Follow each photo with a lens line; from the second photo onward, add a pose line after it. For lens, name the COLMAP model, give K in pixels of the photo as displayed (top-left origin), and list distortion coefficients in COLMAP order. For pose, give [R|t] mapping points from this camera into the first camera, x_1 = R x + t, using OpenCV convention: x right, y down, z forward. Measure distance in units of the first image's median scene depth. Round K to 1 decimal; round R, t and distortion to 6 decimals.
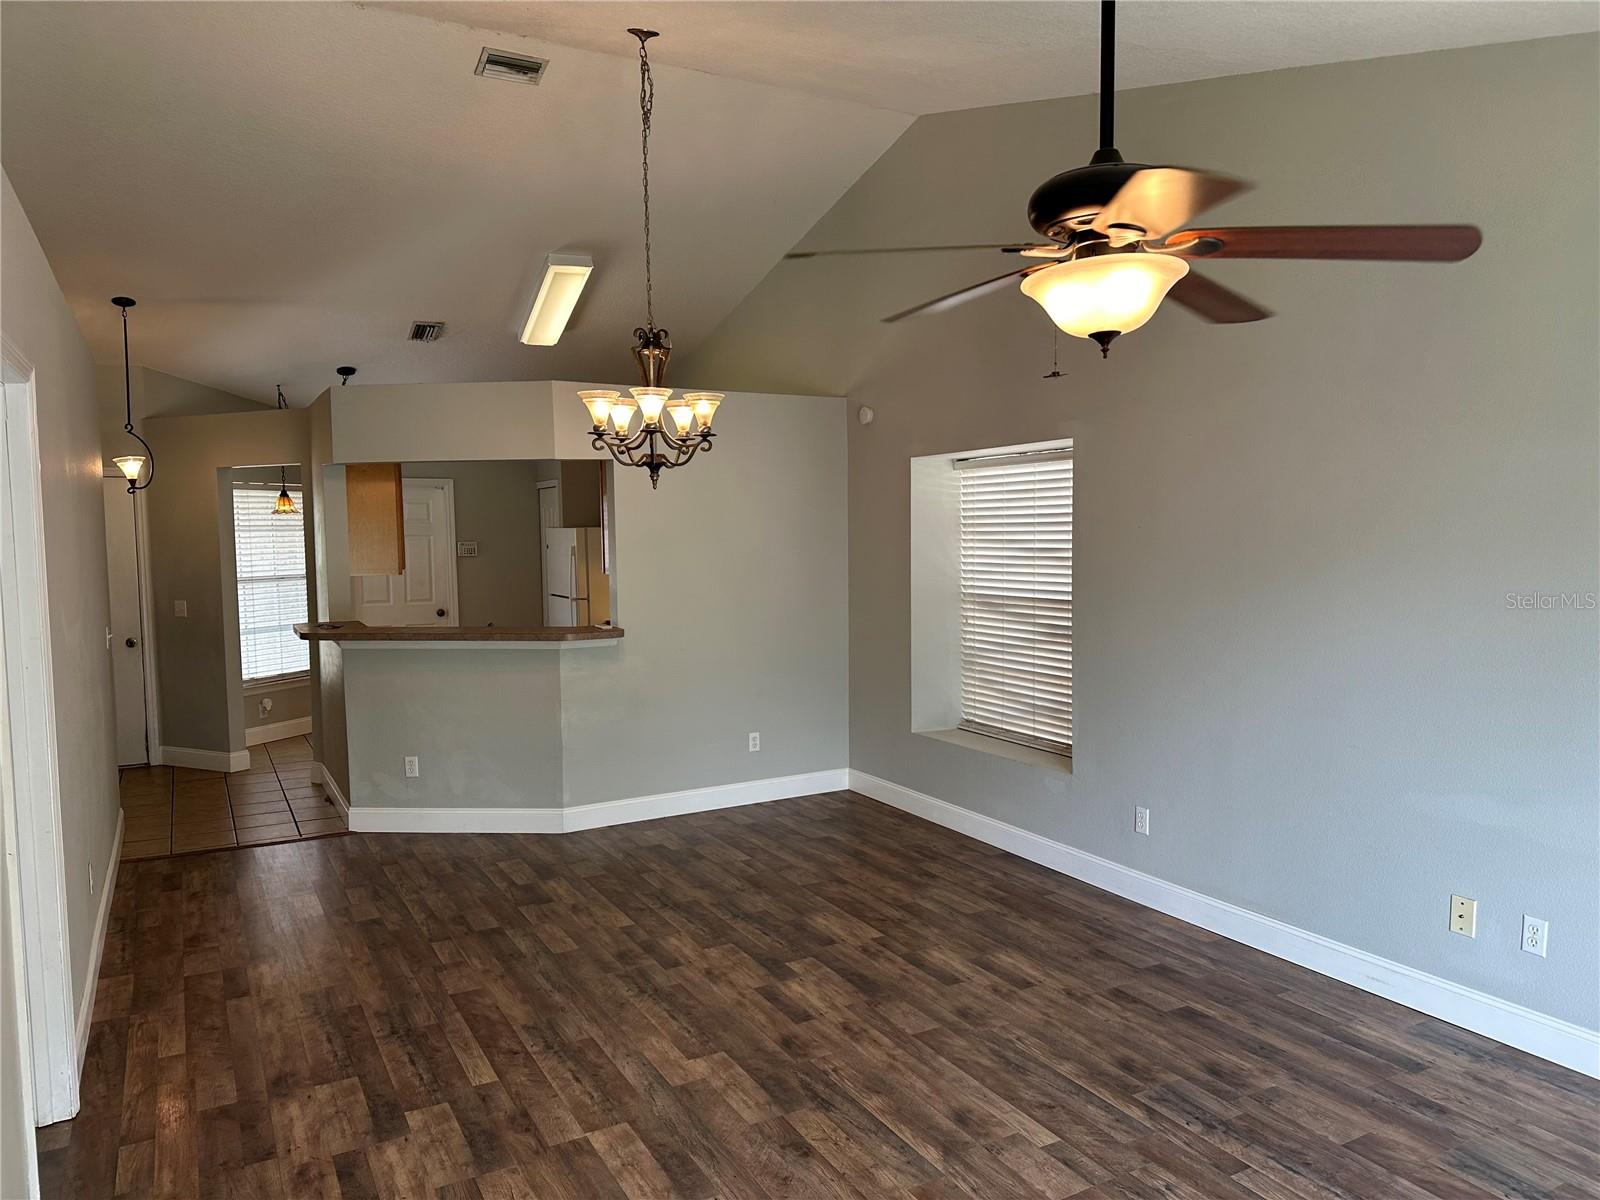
lens RADIAL K [[1107.4, 0, 806.8], [0, 1107.4, 604.9], [0, 0, 1]] dist [0.038678, -0.042543]
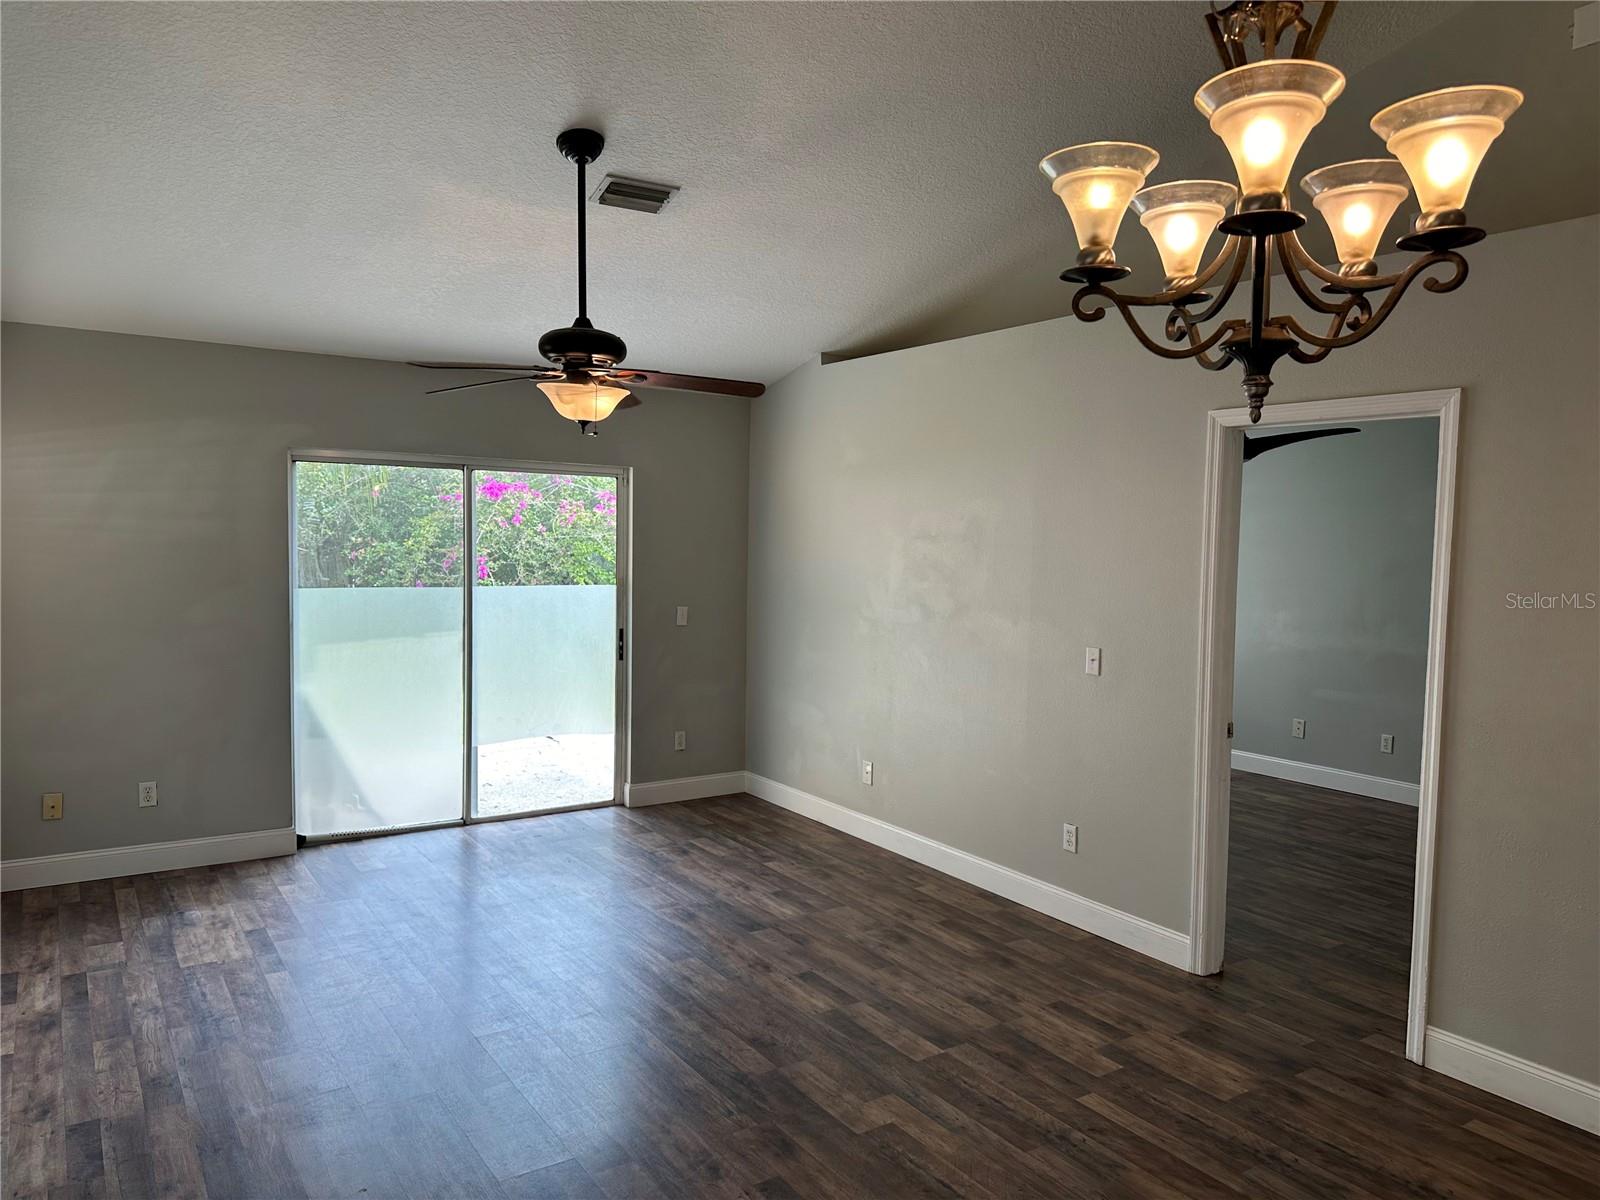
lens RADIAL K [[1107.4, 0, 800.0], [0, 1107.4, 600.6], [0, 0, 1]] dist [0.038678, -0.042543]
pose [[-0.996788, -0.002654, -0.080036, 0.043604], [-0.013392, 0.990901, 0.133927, -0.135612], [0.078952, 0.134569, -0.987754, 1.915096]]
